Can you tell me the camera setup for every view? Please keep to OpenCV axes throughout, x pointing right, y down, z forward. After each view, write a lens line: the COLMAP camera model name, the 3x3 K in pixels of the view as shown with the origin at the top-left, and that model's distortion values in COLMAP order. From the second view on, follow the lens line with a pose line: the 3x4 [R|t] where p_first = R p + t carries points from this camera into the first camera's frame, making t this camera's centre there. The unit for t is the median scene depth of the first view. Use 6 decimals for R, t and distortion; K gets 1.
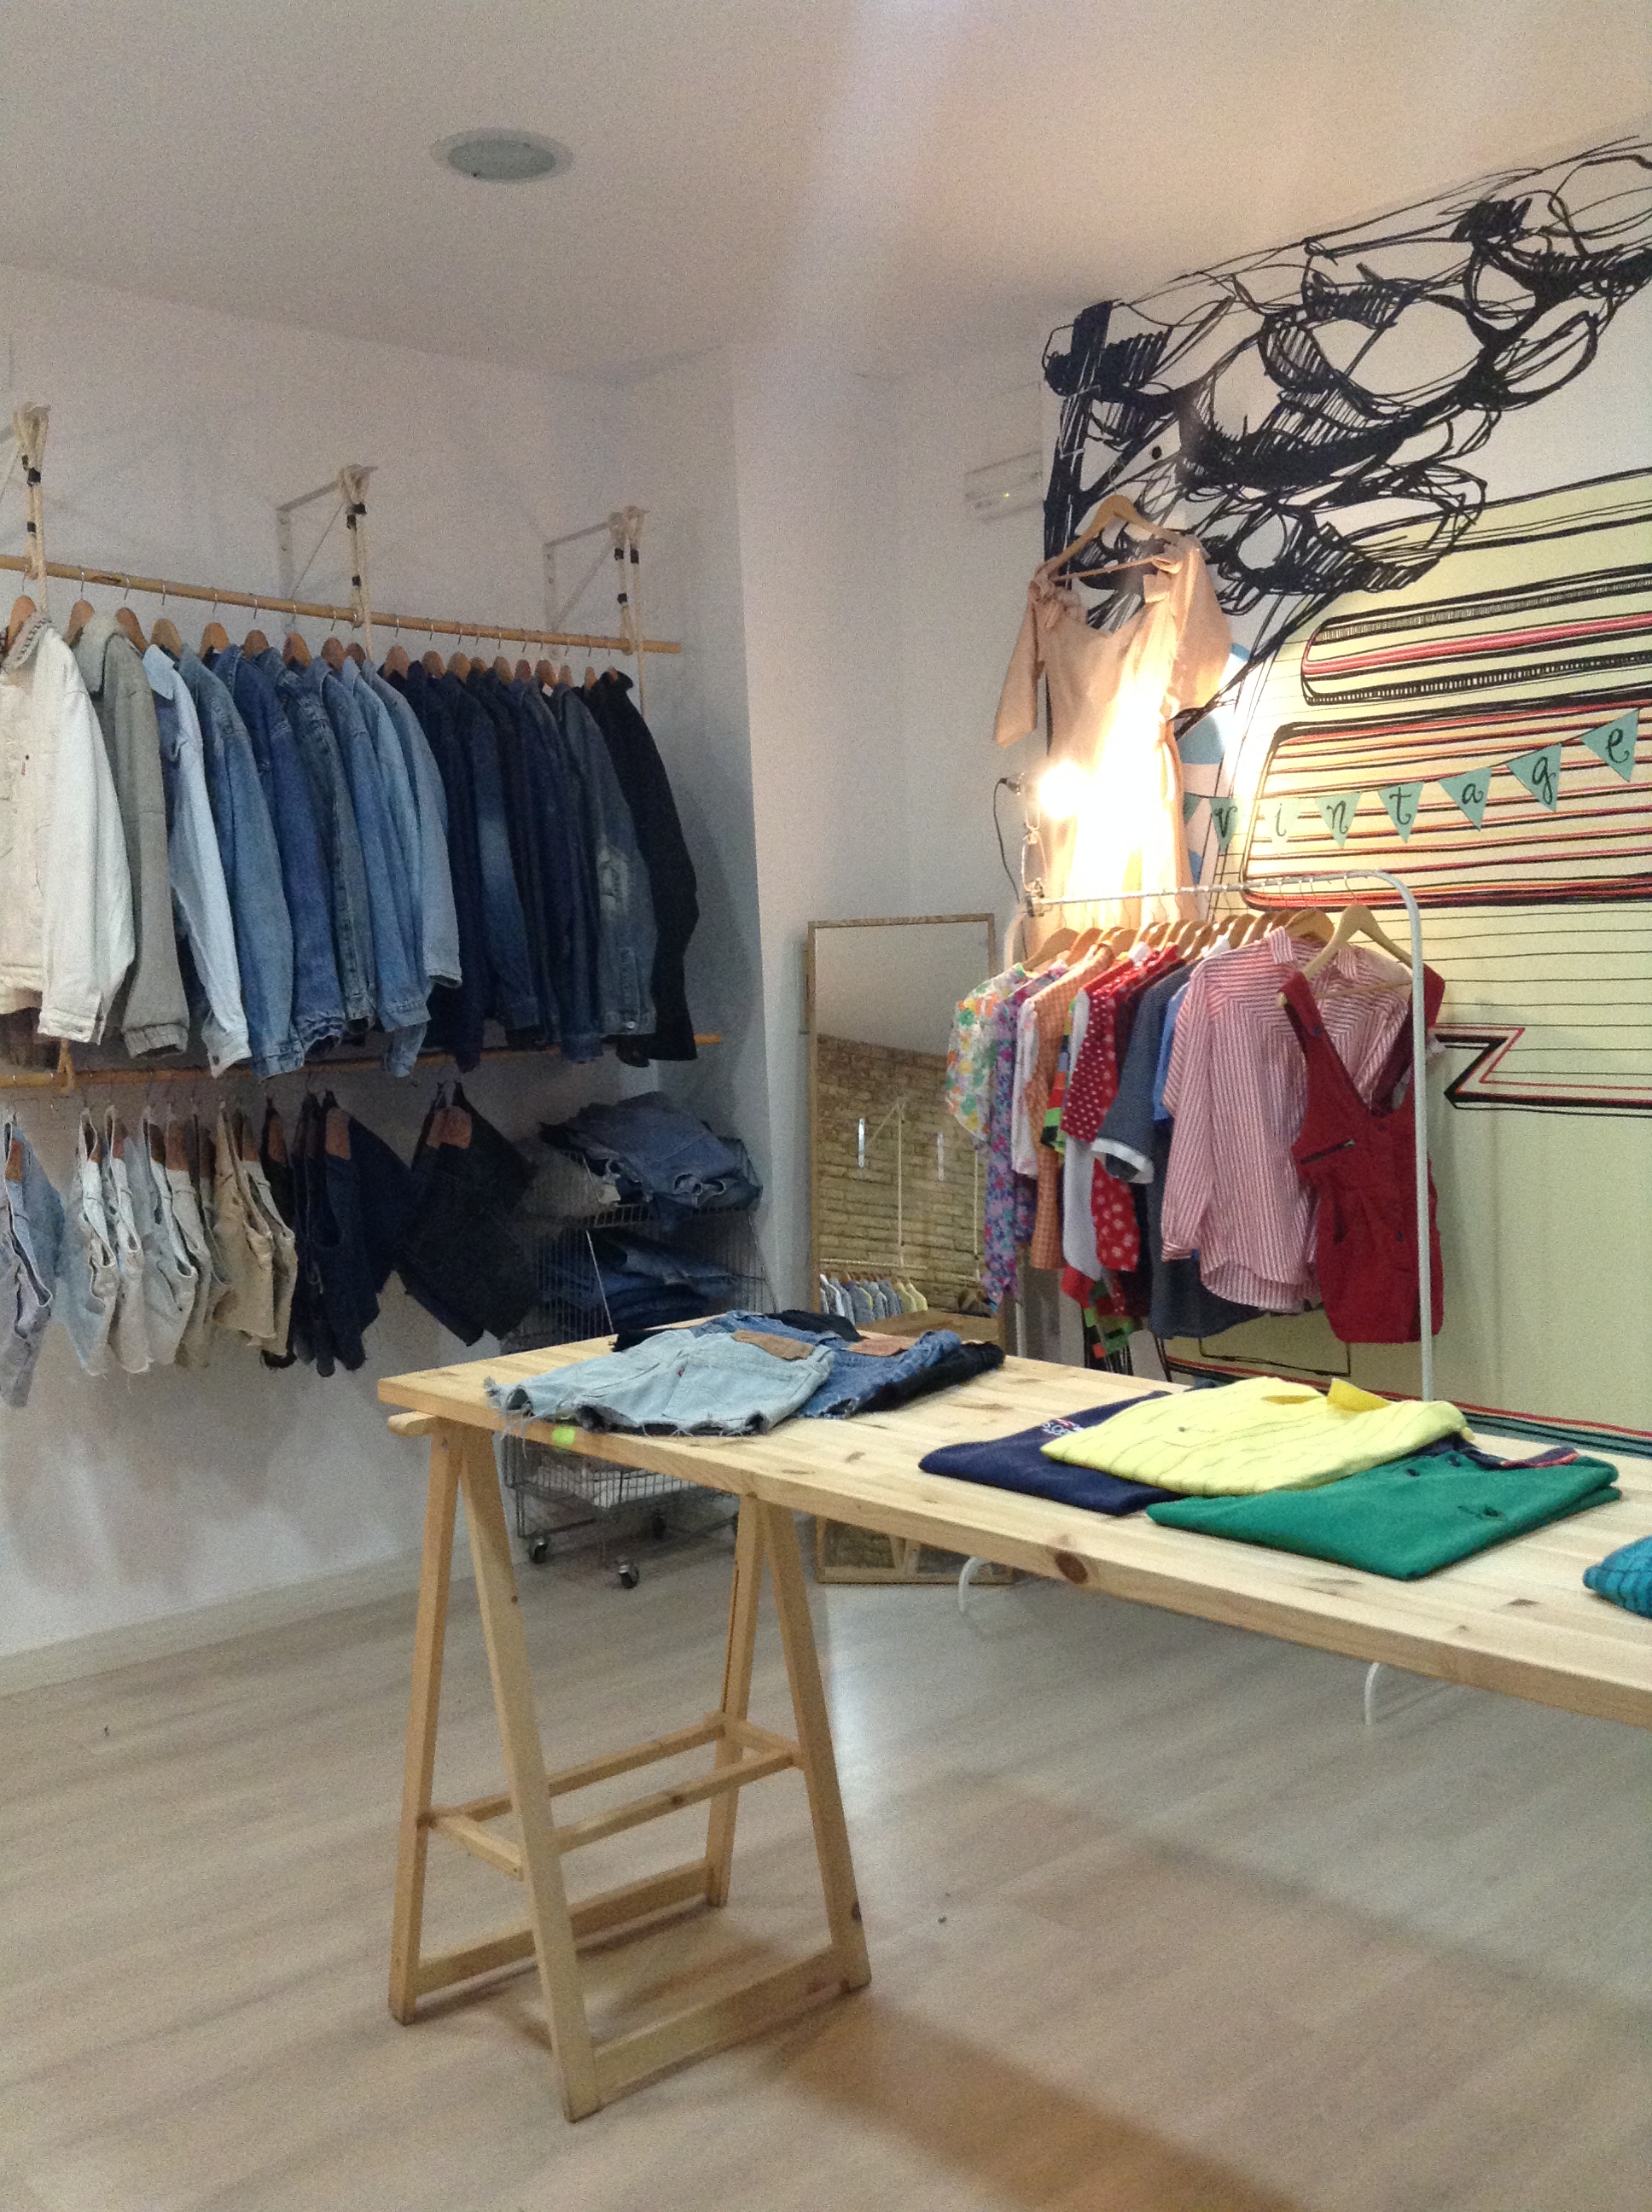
lens RADIAL K [[2016.6, 0, 826.0], [0, 2016.6, 1106.0], [0, 0, 1]] dist [0.198970, -0.491286]
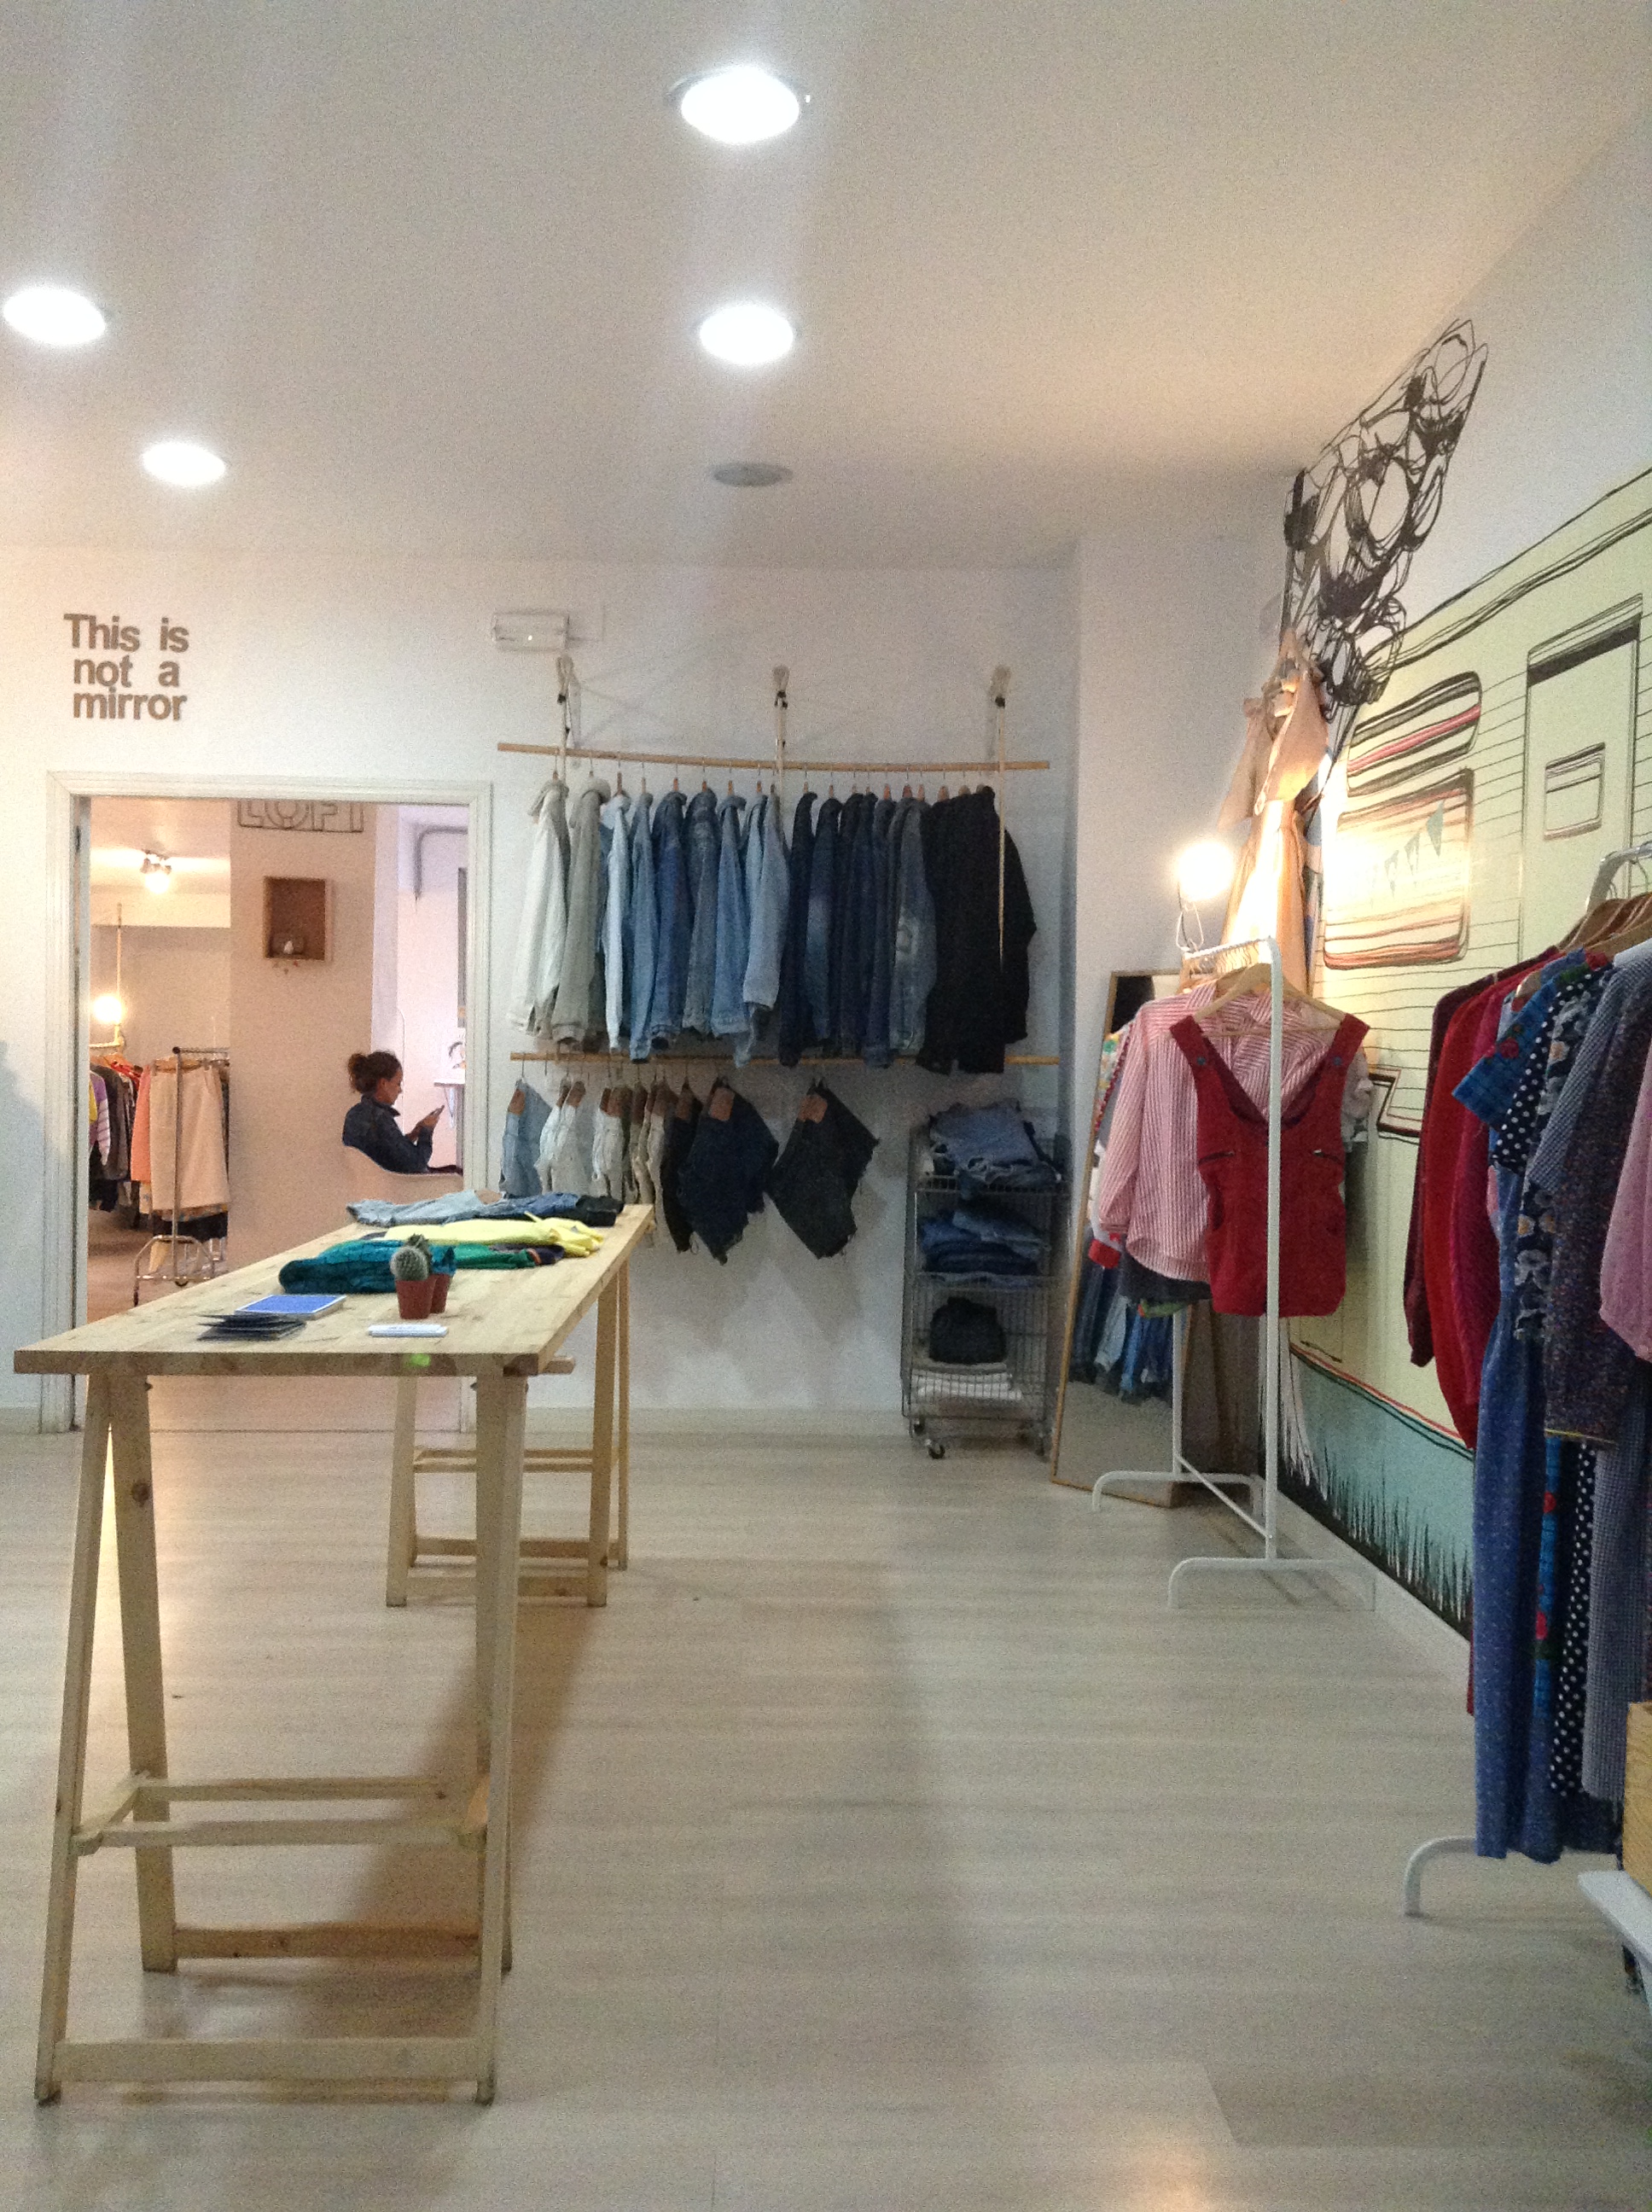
lens RADIAL K [[2016.6, 0, 826.0], [0, 2016.6, 1106.0], [0, 0, 1]] dist [0.198970, -0.491286]
pose [[0.760582, 0.059405, -0.646519, 0.797937], [-0.079242, 0.996854, -0.001626, 0.010972], [0.644388, 0.052468, 0.762896, -0.104166]]
